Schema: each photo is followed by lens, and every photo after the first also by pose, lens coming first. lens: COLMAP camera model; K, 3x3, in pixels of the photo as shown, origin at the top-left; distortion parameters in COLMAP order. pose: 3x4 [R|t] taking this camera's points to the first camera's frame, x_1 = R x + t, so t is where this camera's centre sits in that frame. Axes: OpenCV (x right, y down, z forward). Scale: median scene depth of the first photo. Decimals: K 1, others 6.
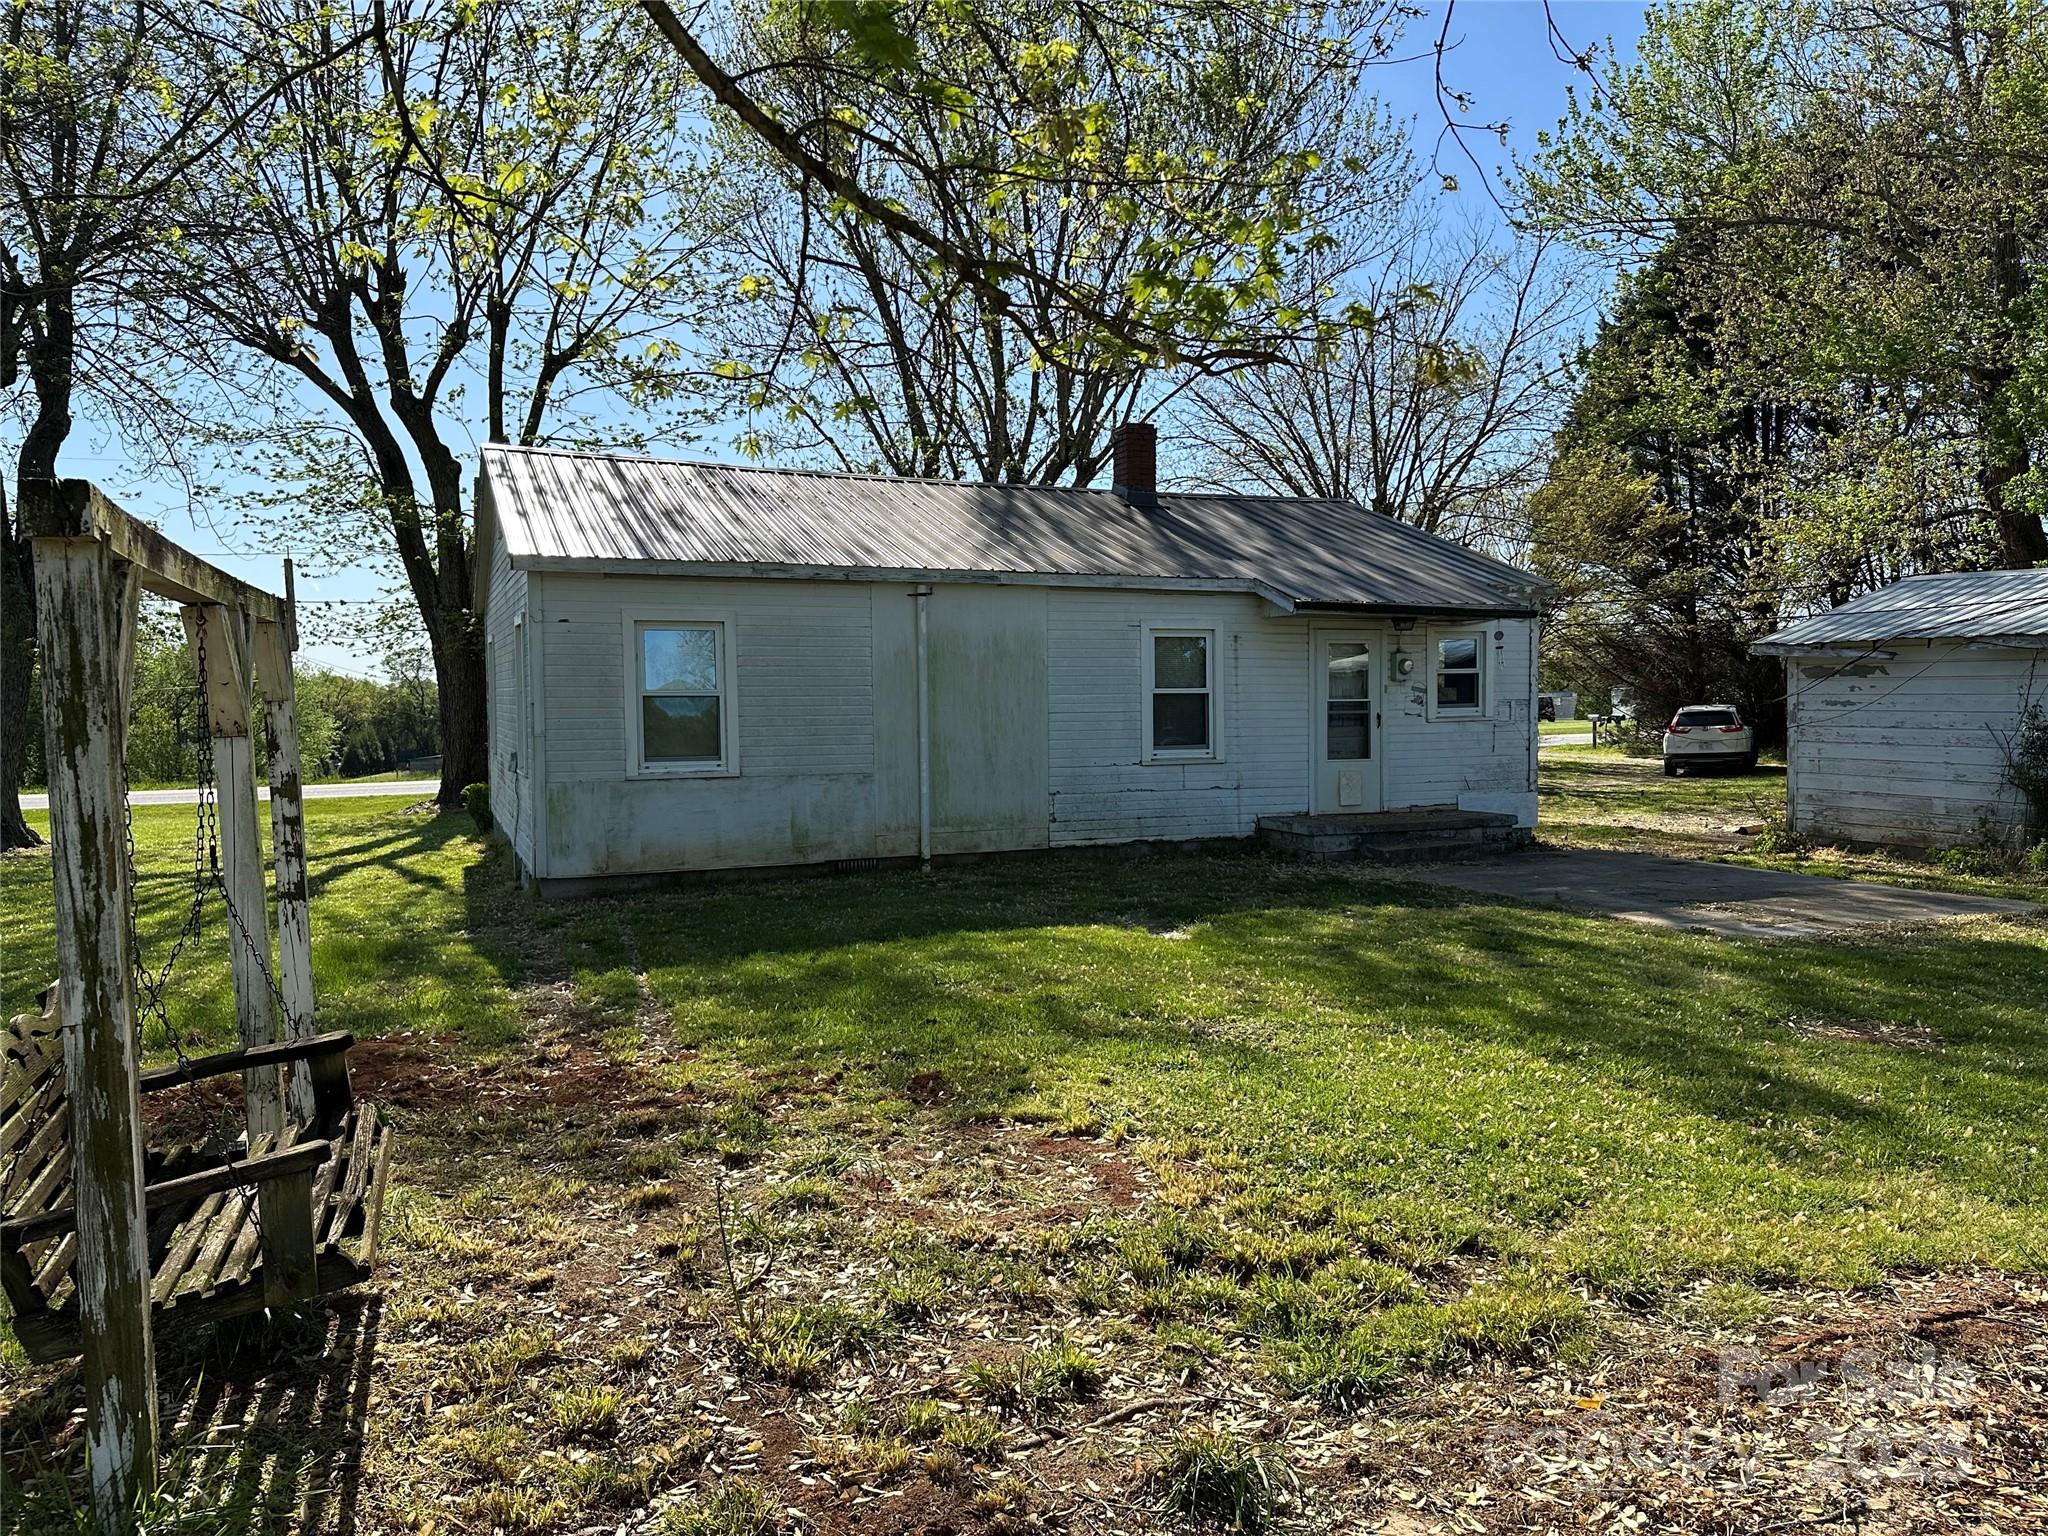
lens RADIAL K [[1446.9, 0, 1021.1], [0, 1446.9, 775.5], [0, 0, 1]] dist [0.006957, 0.002130]
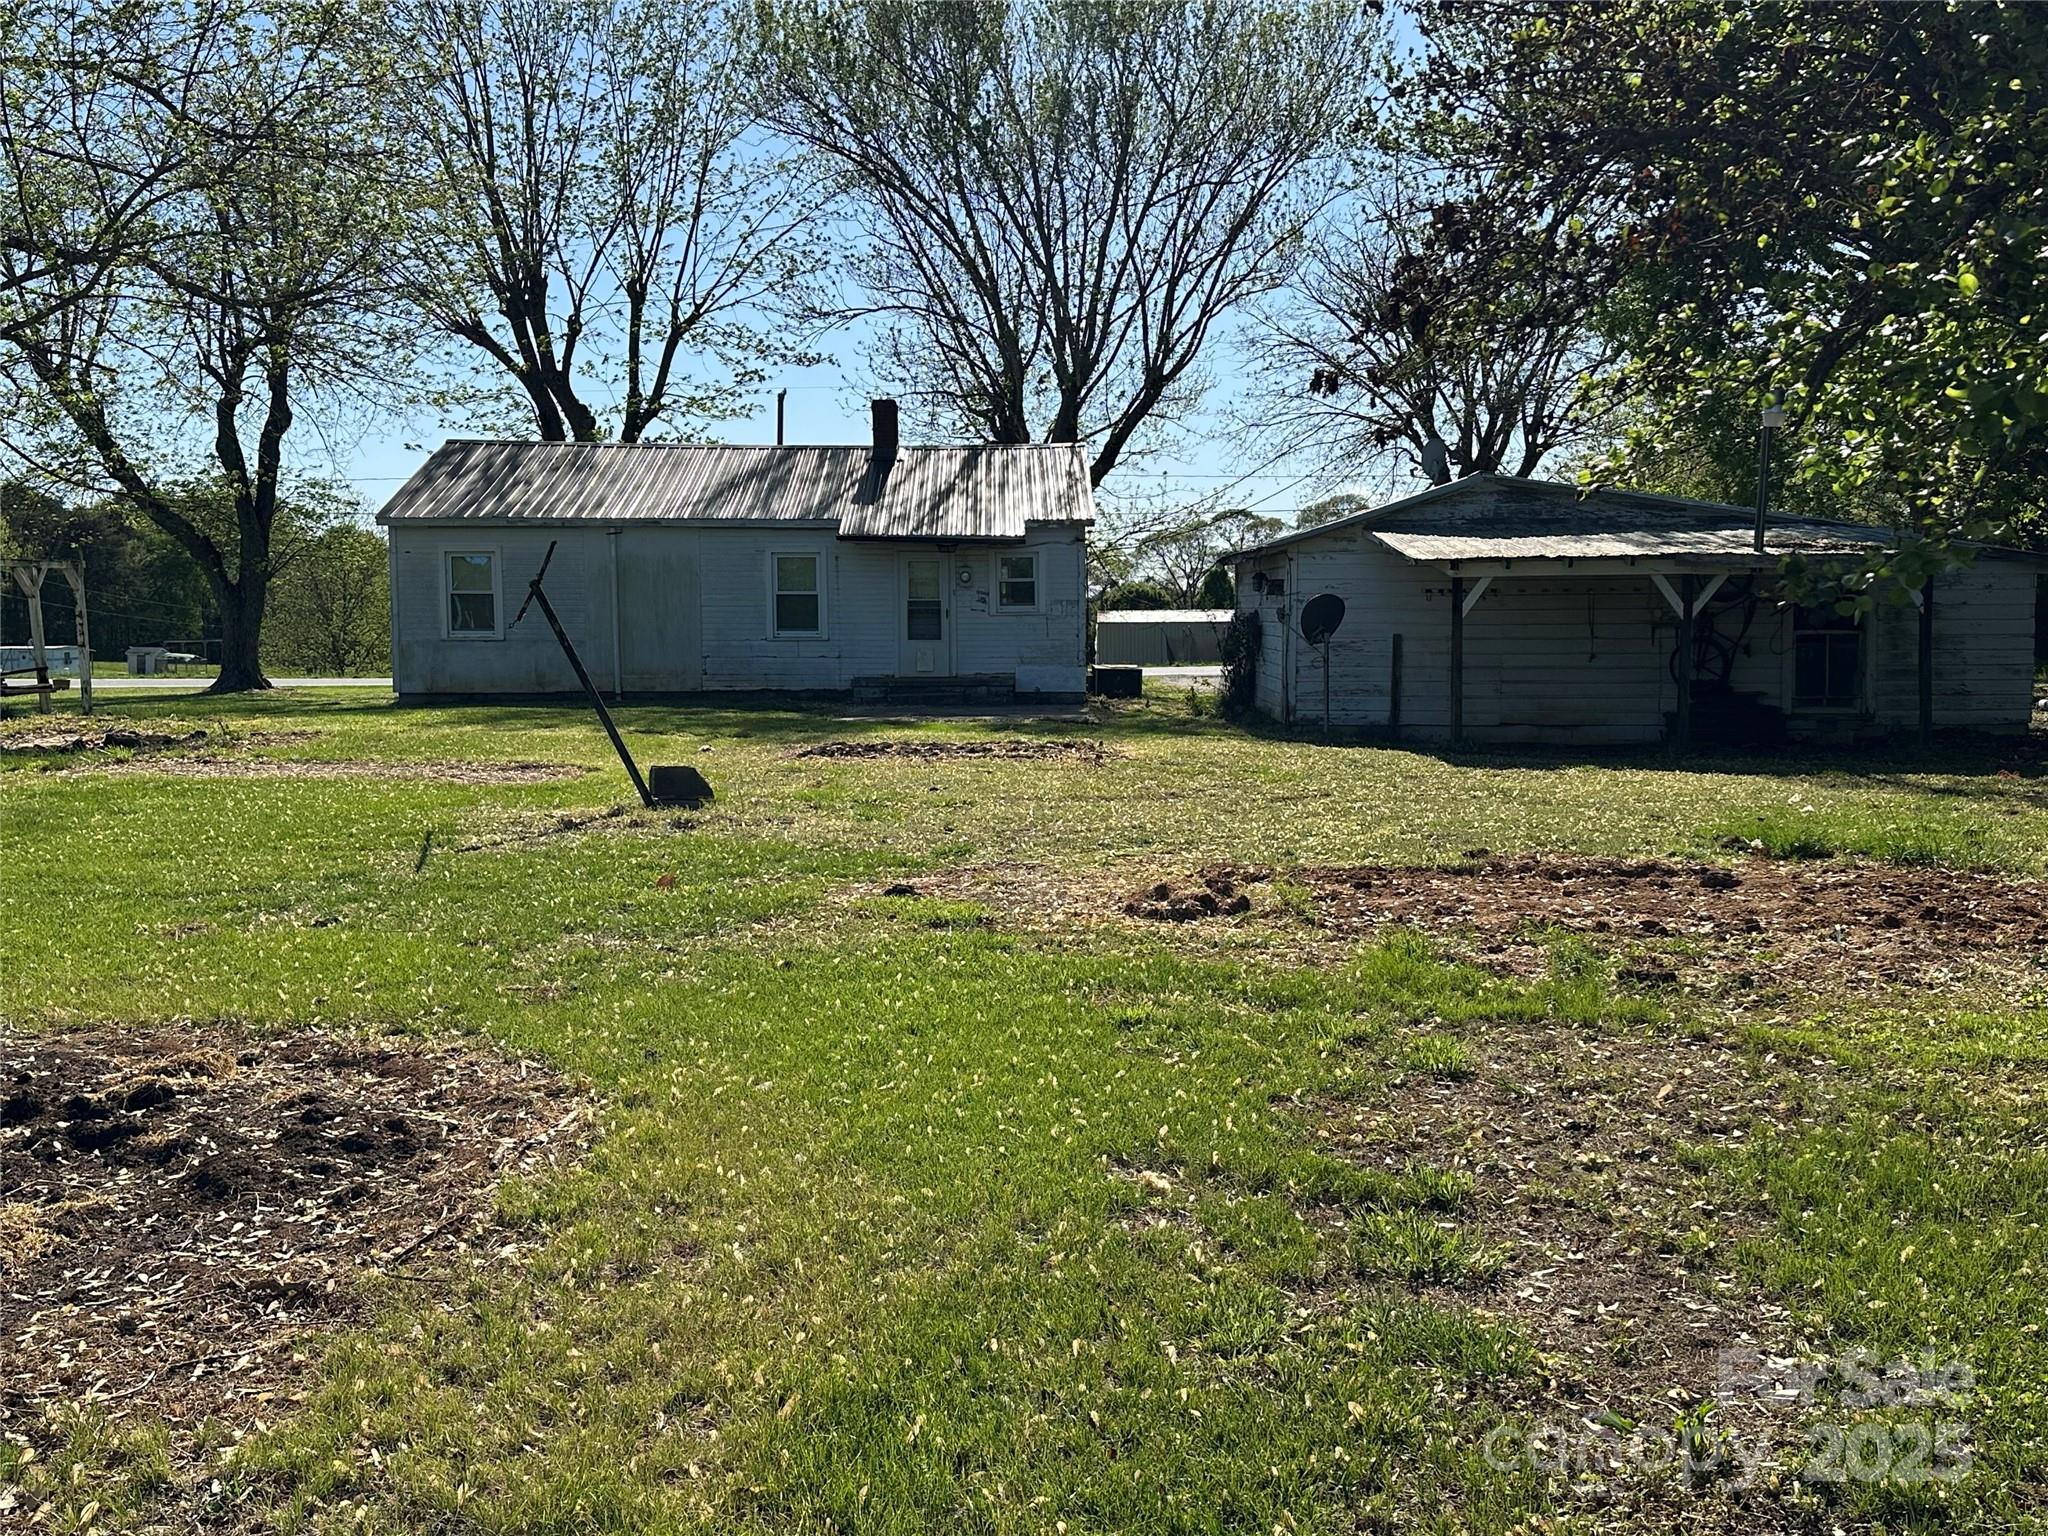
lens RADIAL K [[1957.0, 0, 1025.7], [0, 1957.0, 768.1], [0, 0, 1]] dist [0.005701, 0.000000]
pose [[0.931754, 0.034908, -0.361408, 0.774329], [-0.027486, 0.999293, 0.025657, 0.047657], [0.362048, -0.013973, 0.932055, -0.605495]]
